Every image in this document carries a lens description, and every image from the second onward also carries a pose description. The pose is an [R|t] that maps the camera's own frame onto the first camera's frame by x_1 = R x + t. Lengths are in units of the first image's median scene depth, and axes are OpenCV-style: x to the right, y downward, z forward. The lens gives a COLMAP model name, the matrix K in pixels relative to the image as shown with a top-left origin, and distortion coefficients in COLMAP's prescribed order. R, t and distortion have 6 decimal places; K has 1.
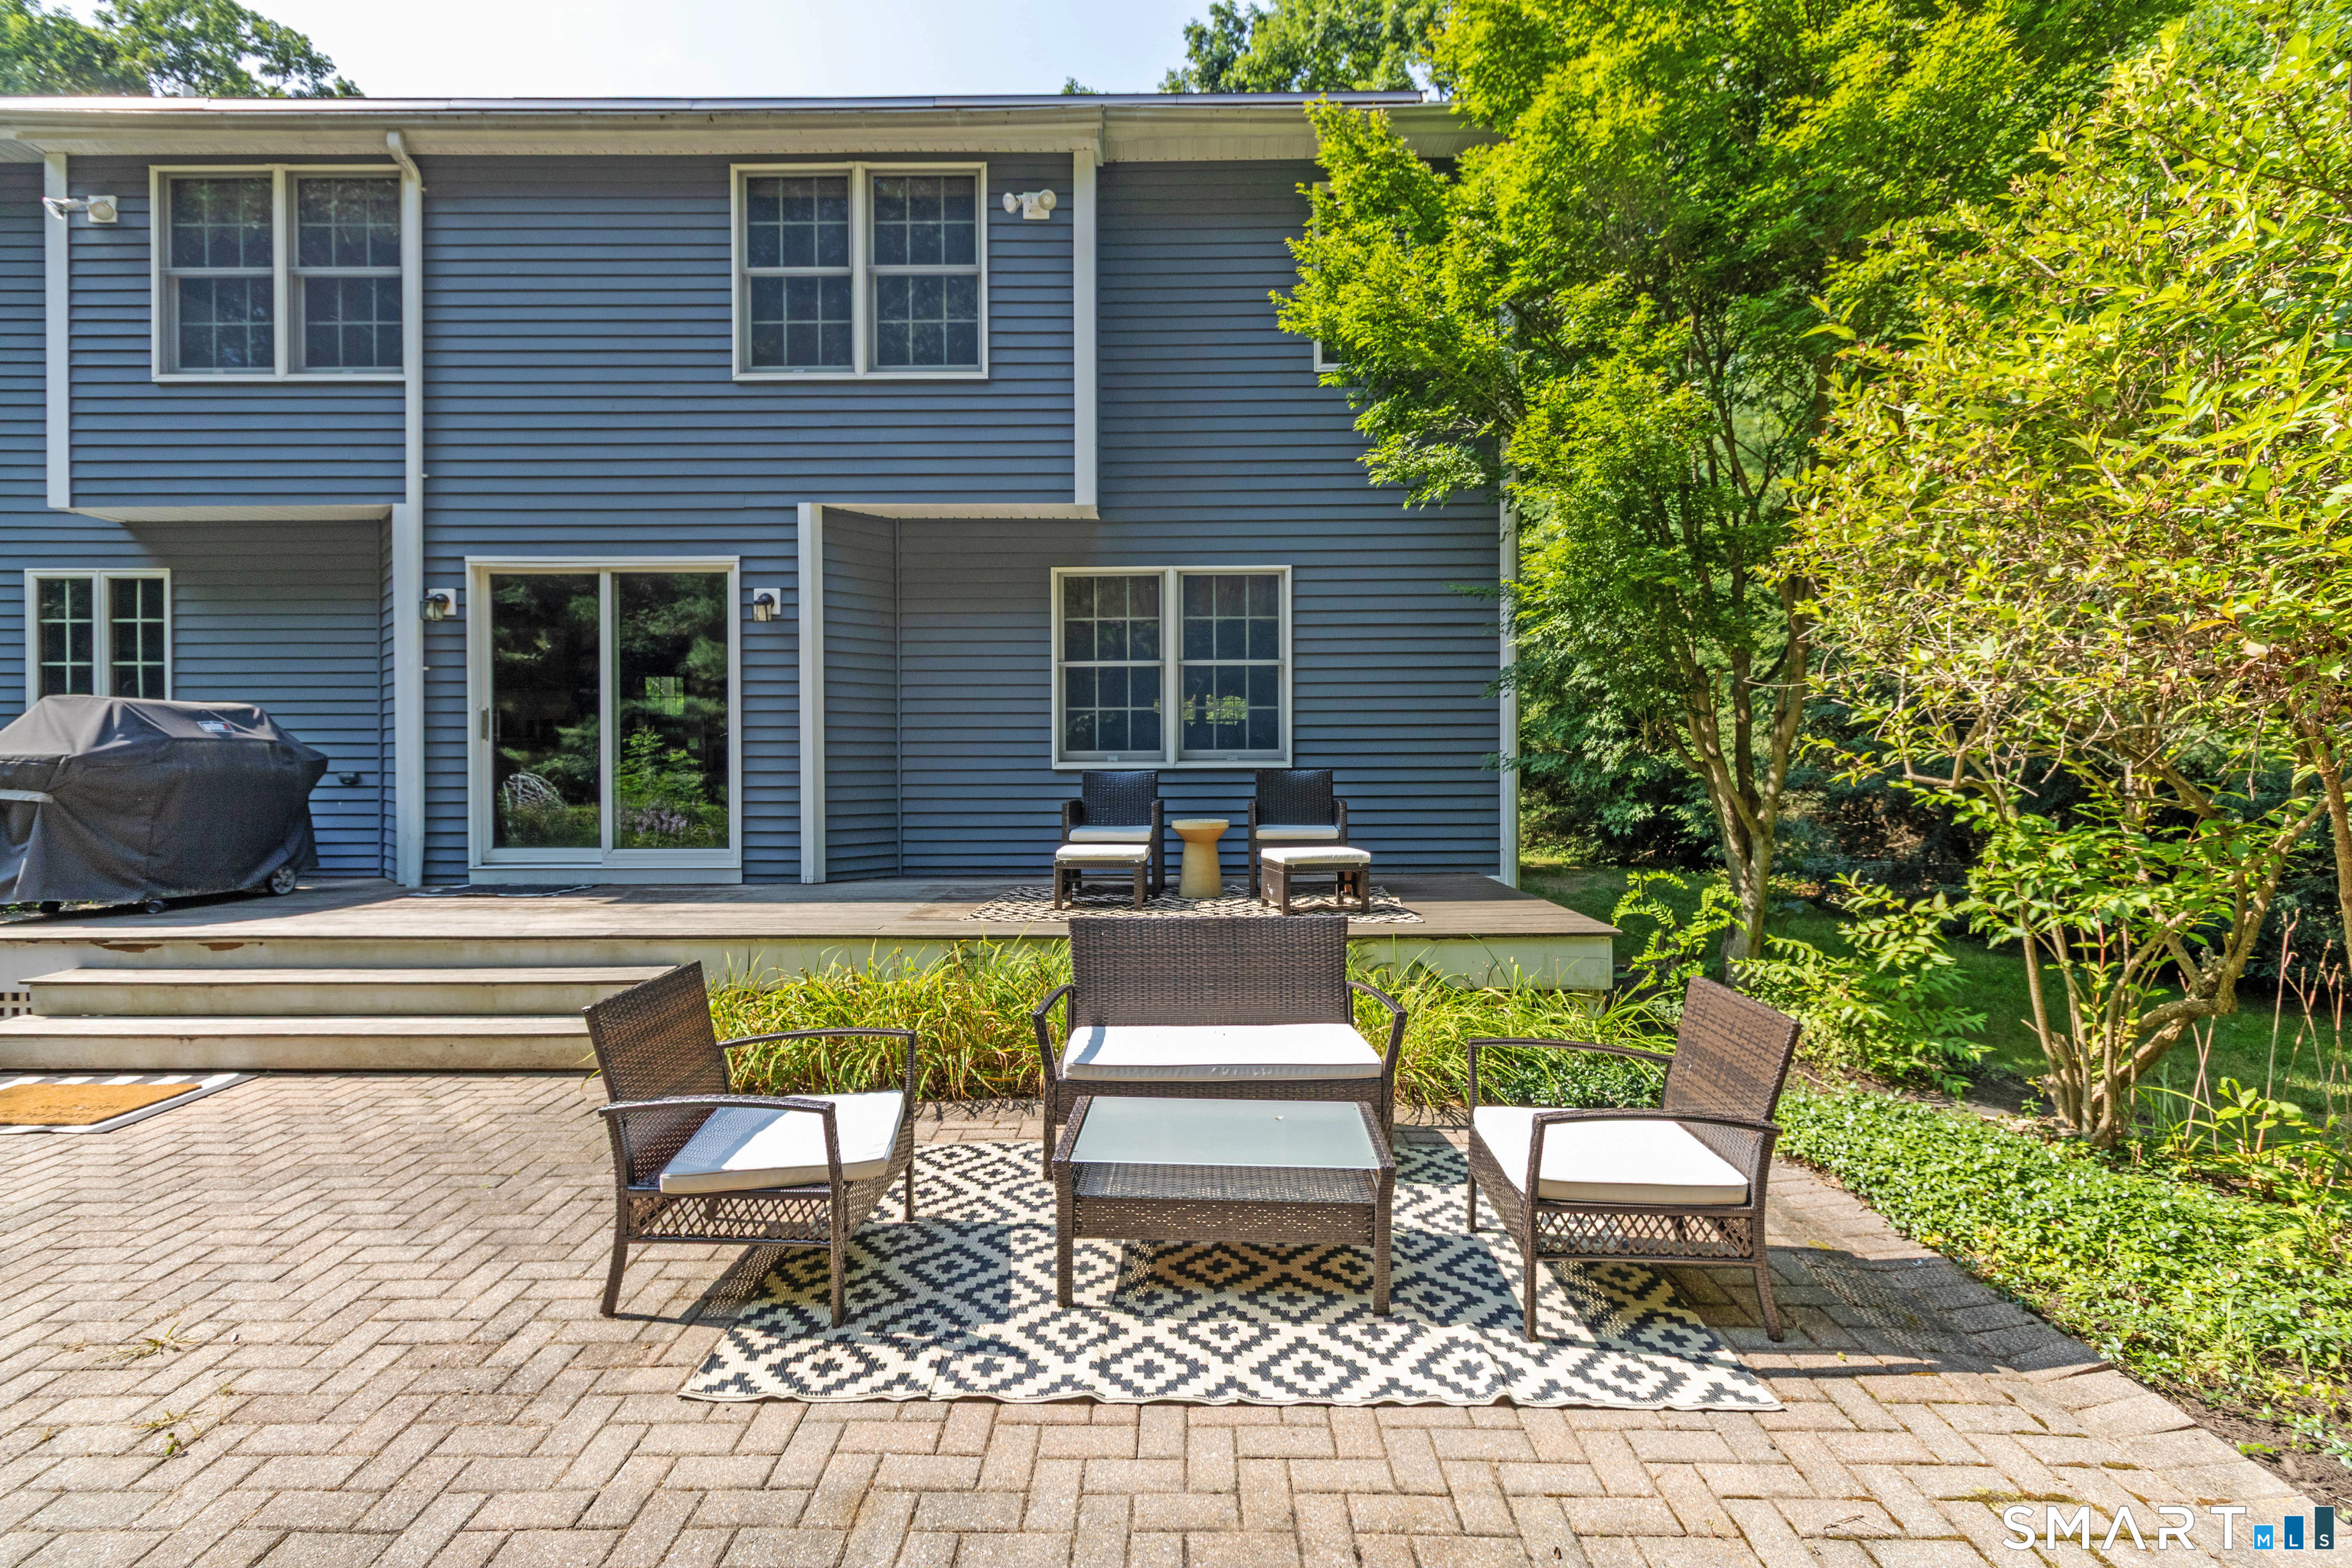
lens RADIAL K [[1074.3, 0, 1187.6], [0, 1074.3, 772.6], [0, 0, 1]] dist [0.002279, 0.000099]
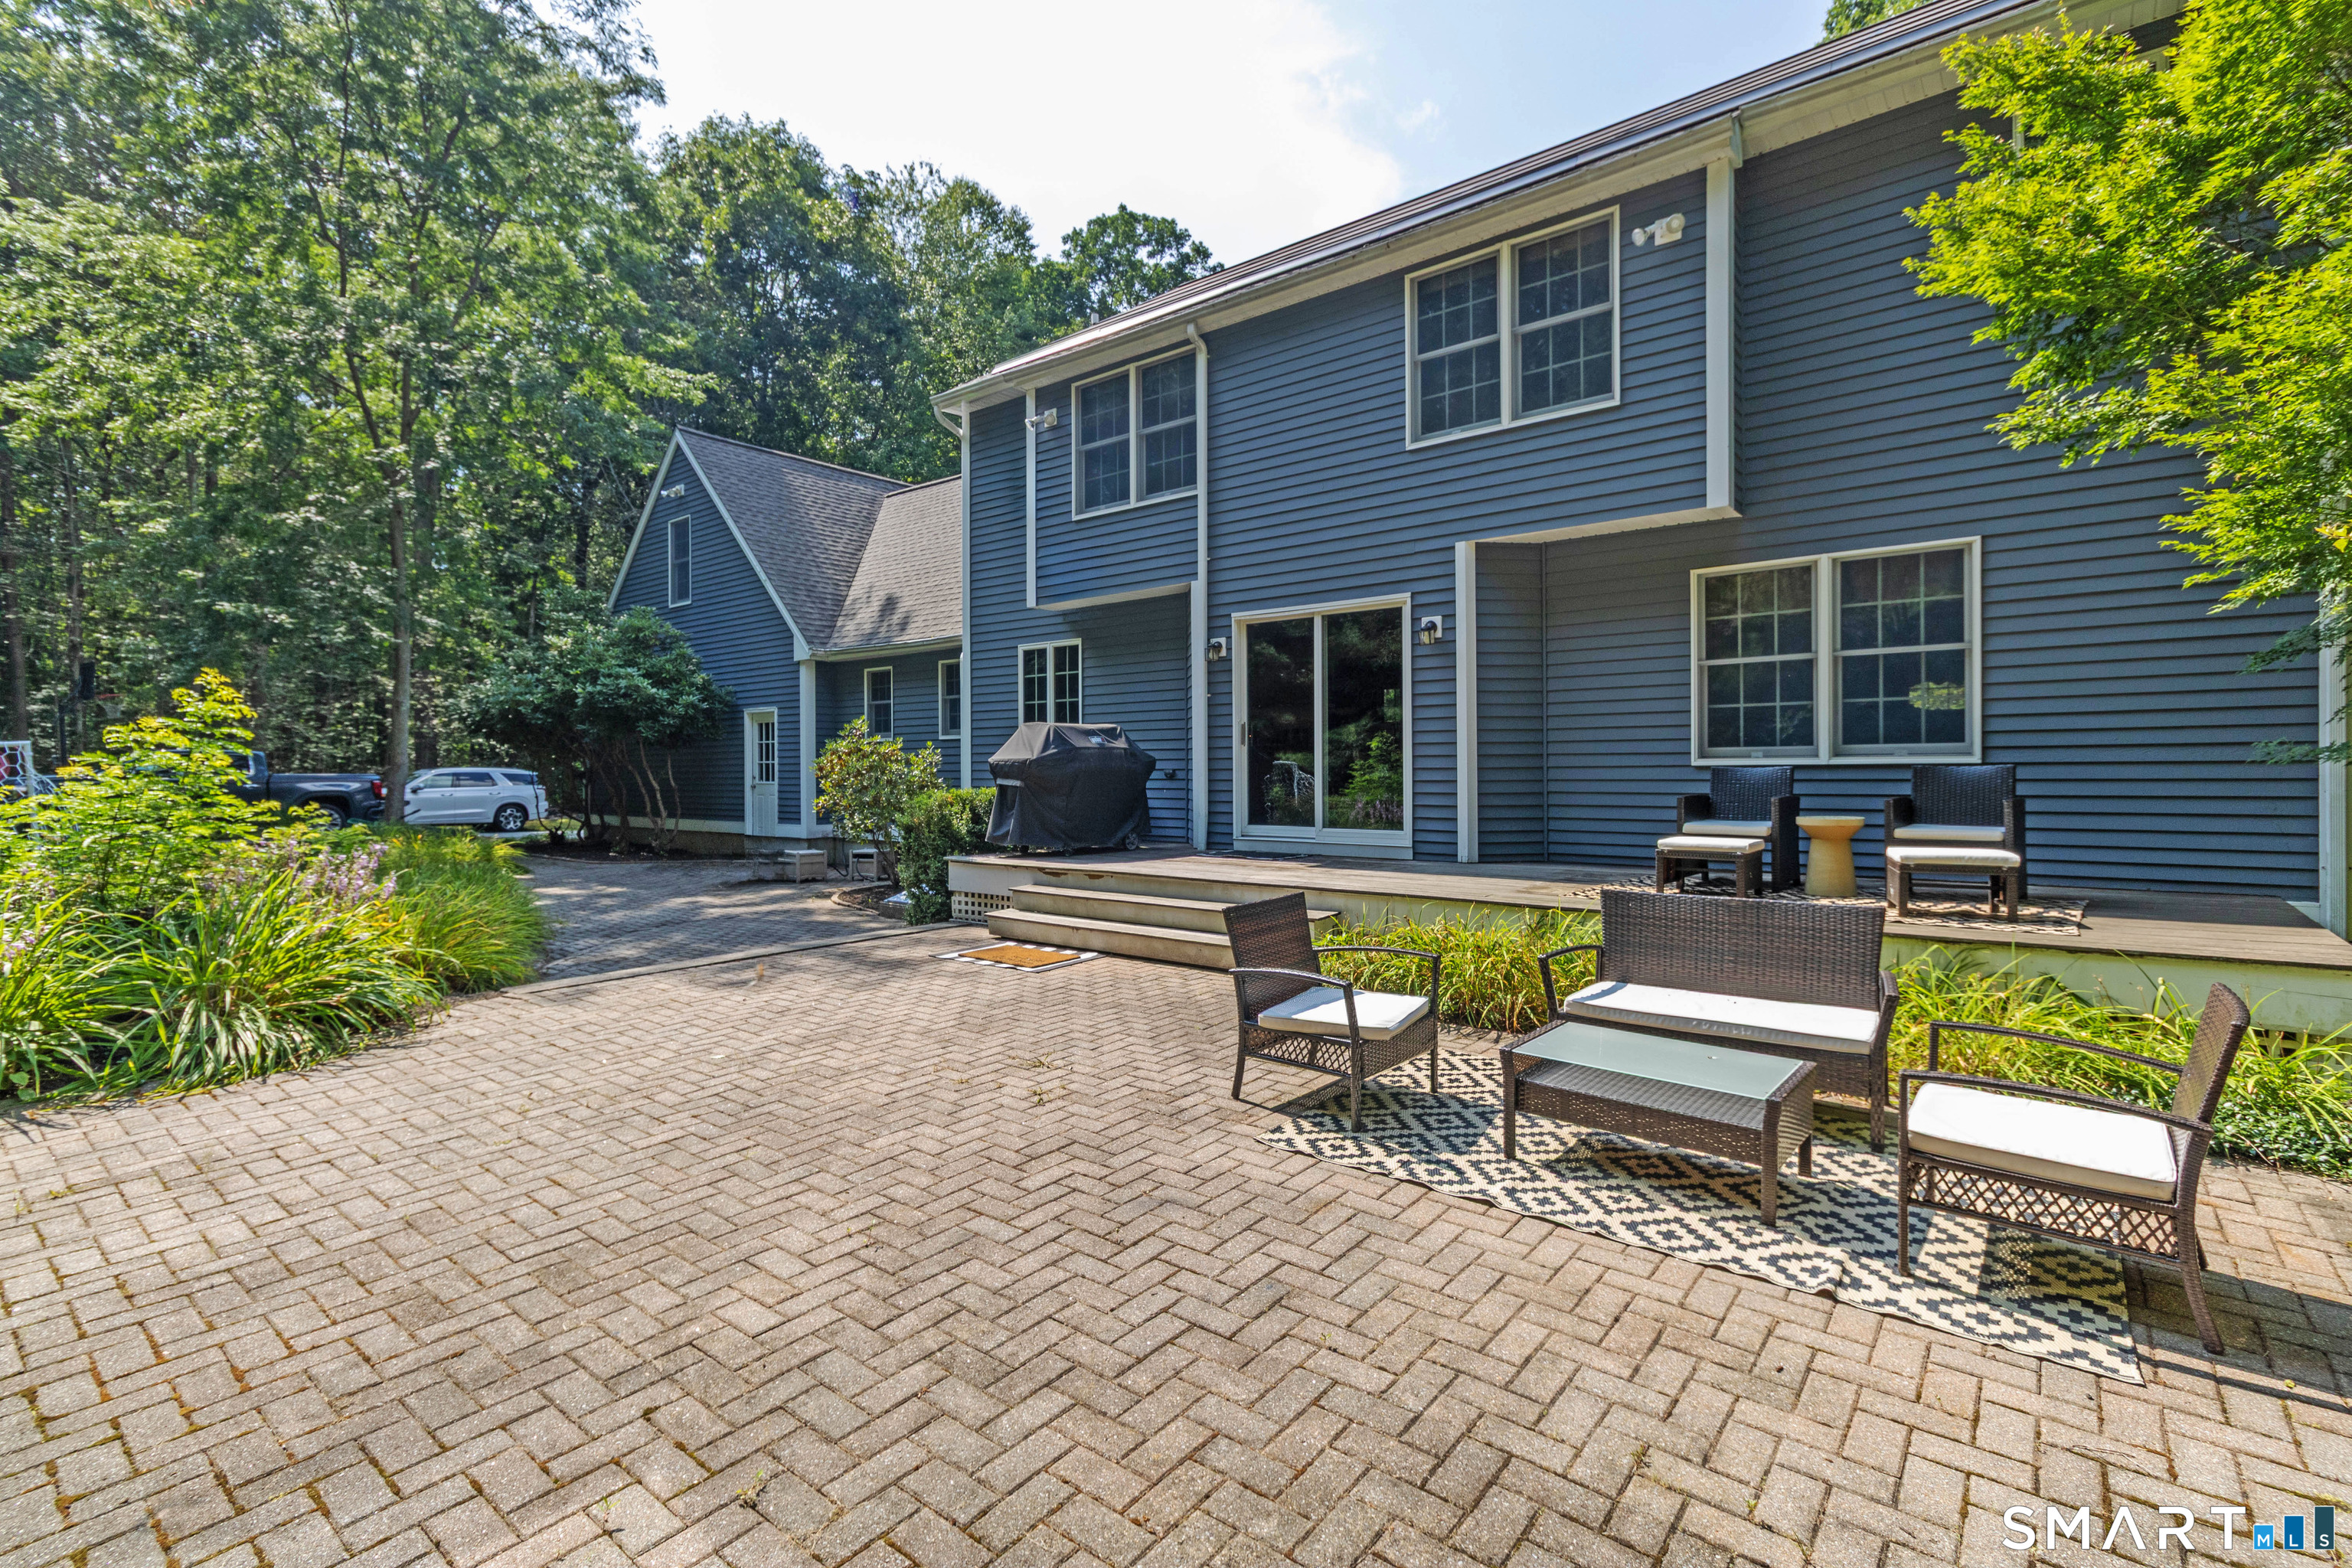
lens RADIAL K [[1074.3, 0, 1187.6], [0, 1074.3, 772.6], [0, 0, 1]] dist [0.002279, 0.000099]
pose [[0.777719, 0.000683, -0.628612, 0.156792], [-0.001217, 0.999999, -0.000419, 0.004805], [0.628611, 0.001091, 0.777719, -0.113819]]
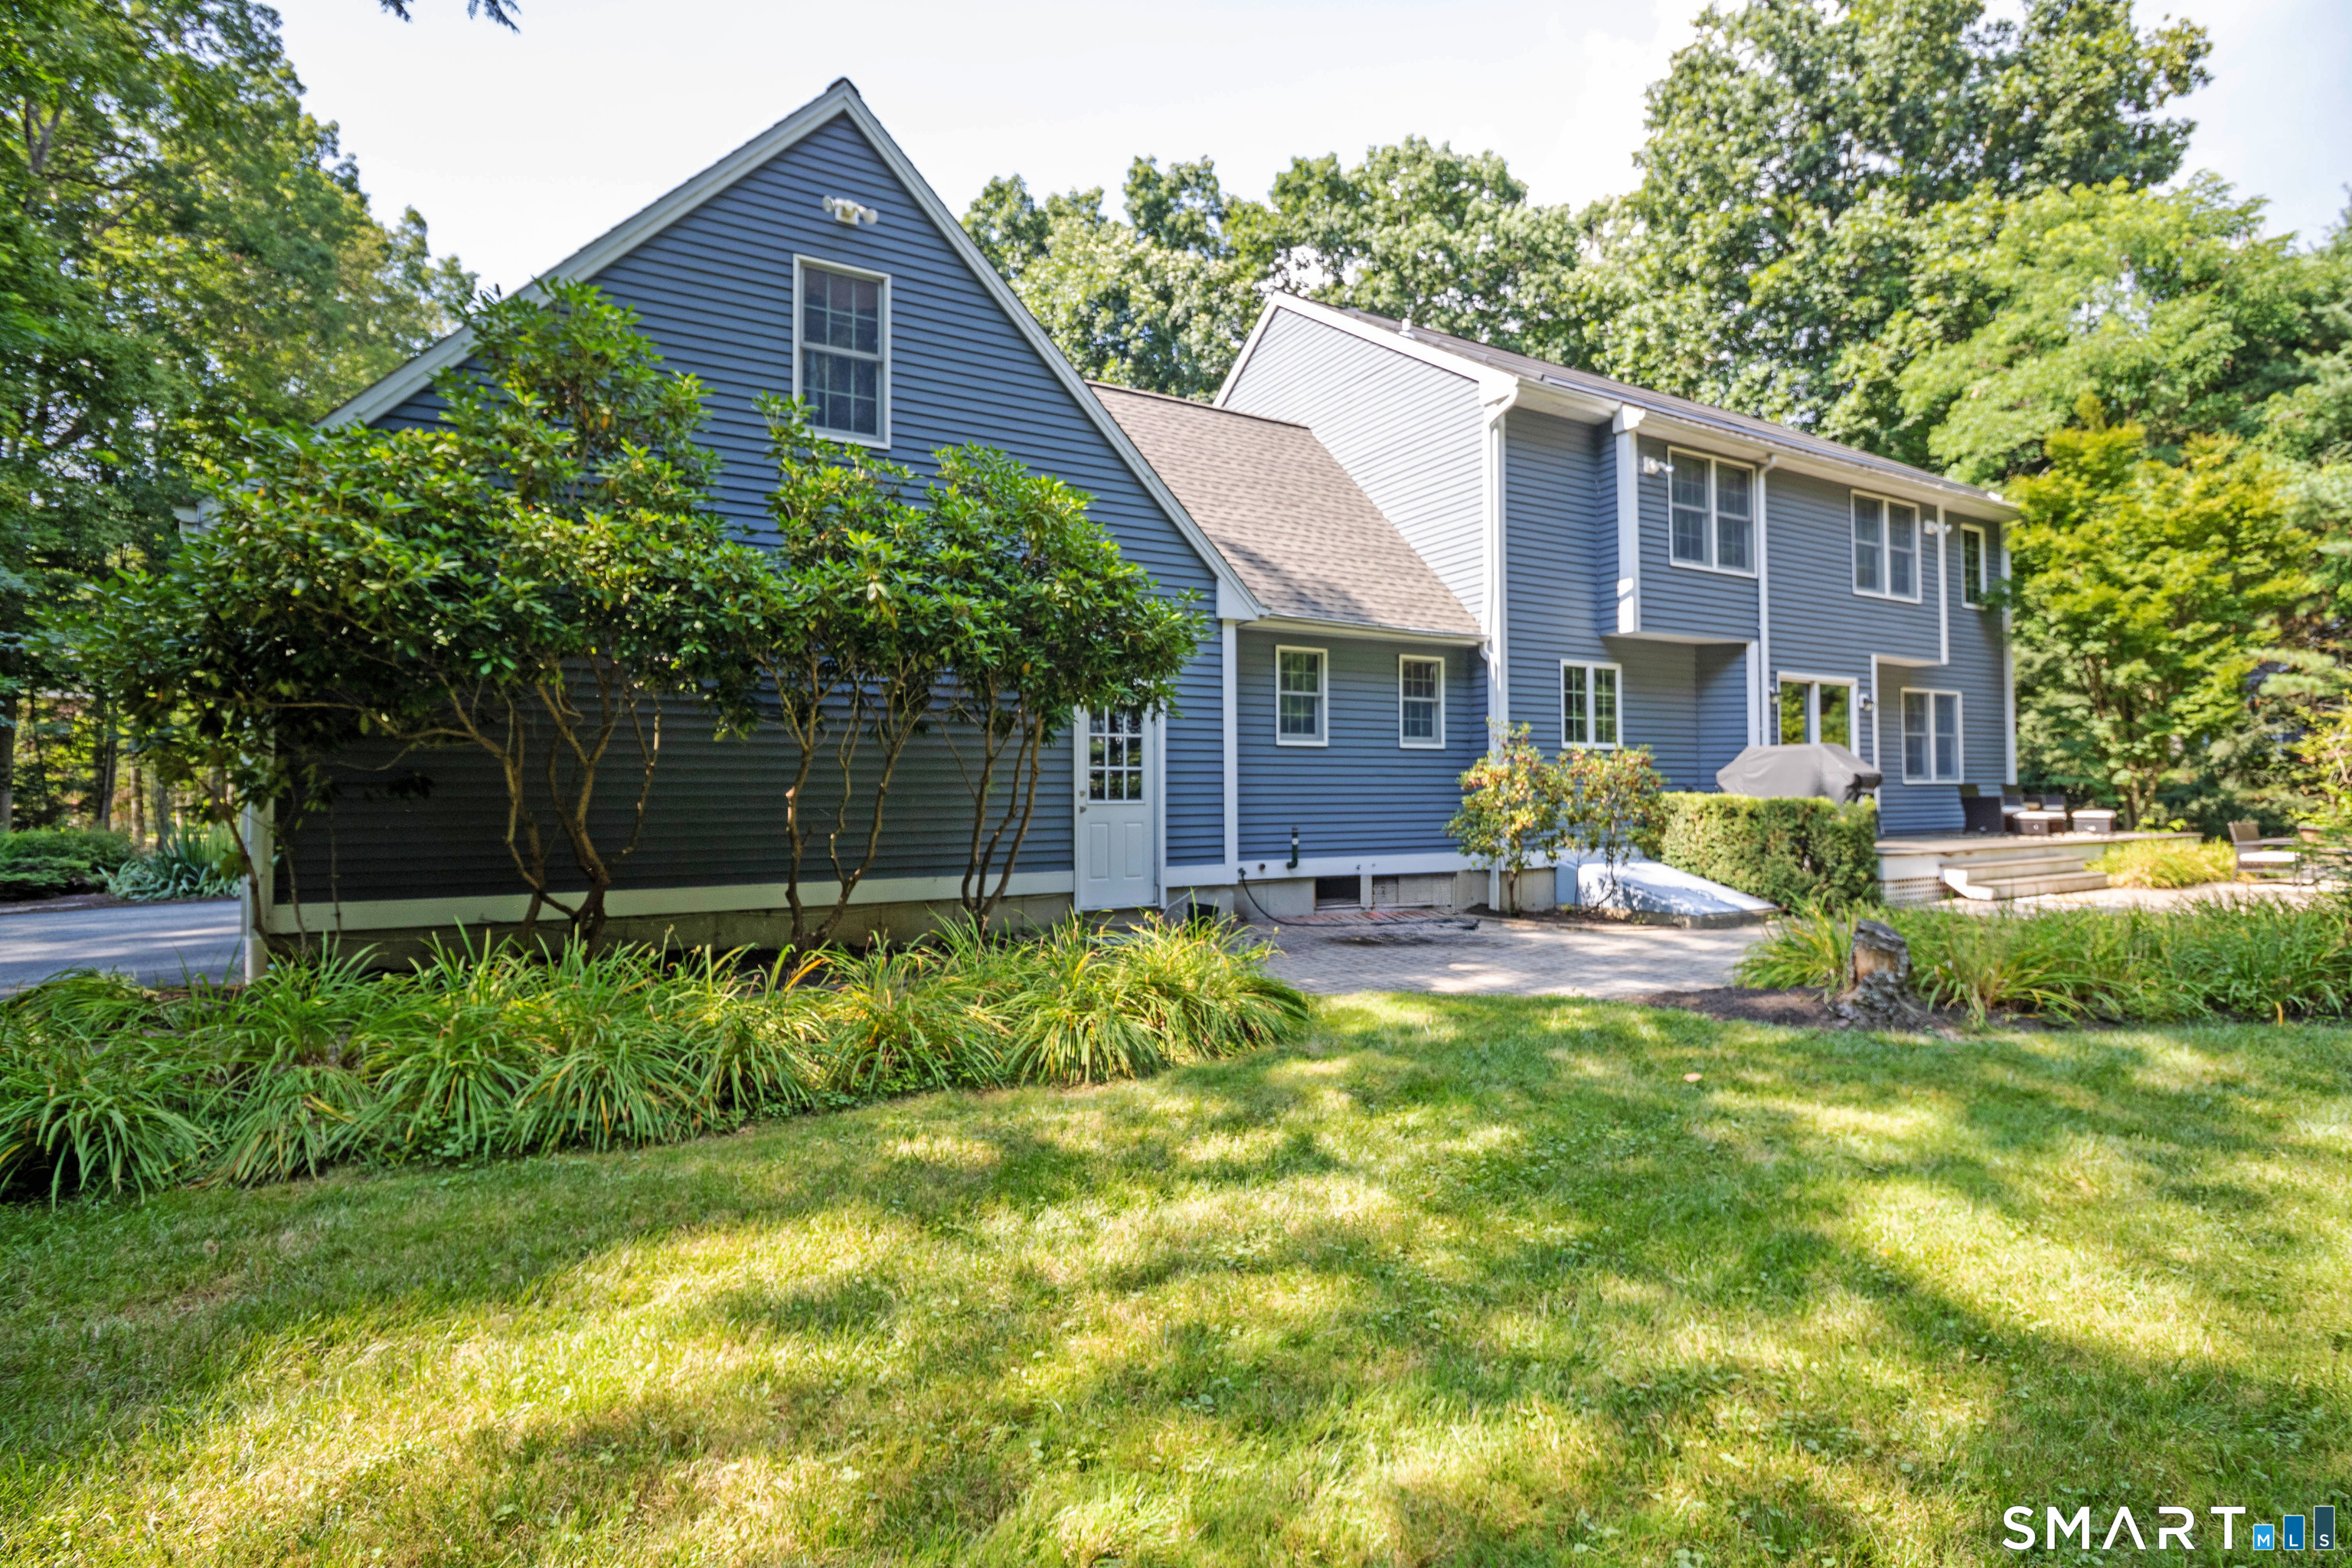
lens RADIAL K [[1083.3, 0, 1176.0], [0, 1083.3, 784.0], [0, 0, 1]] dist [-0.023152, -0.000153]
pose [[0.872763, 0.001977, 0.488140, -2.571363], [0.009658, 0.999726, -0.021318, 0.031823], [-0.488049, 0.023320, 0.872505, -0.150575]]
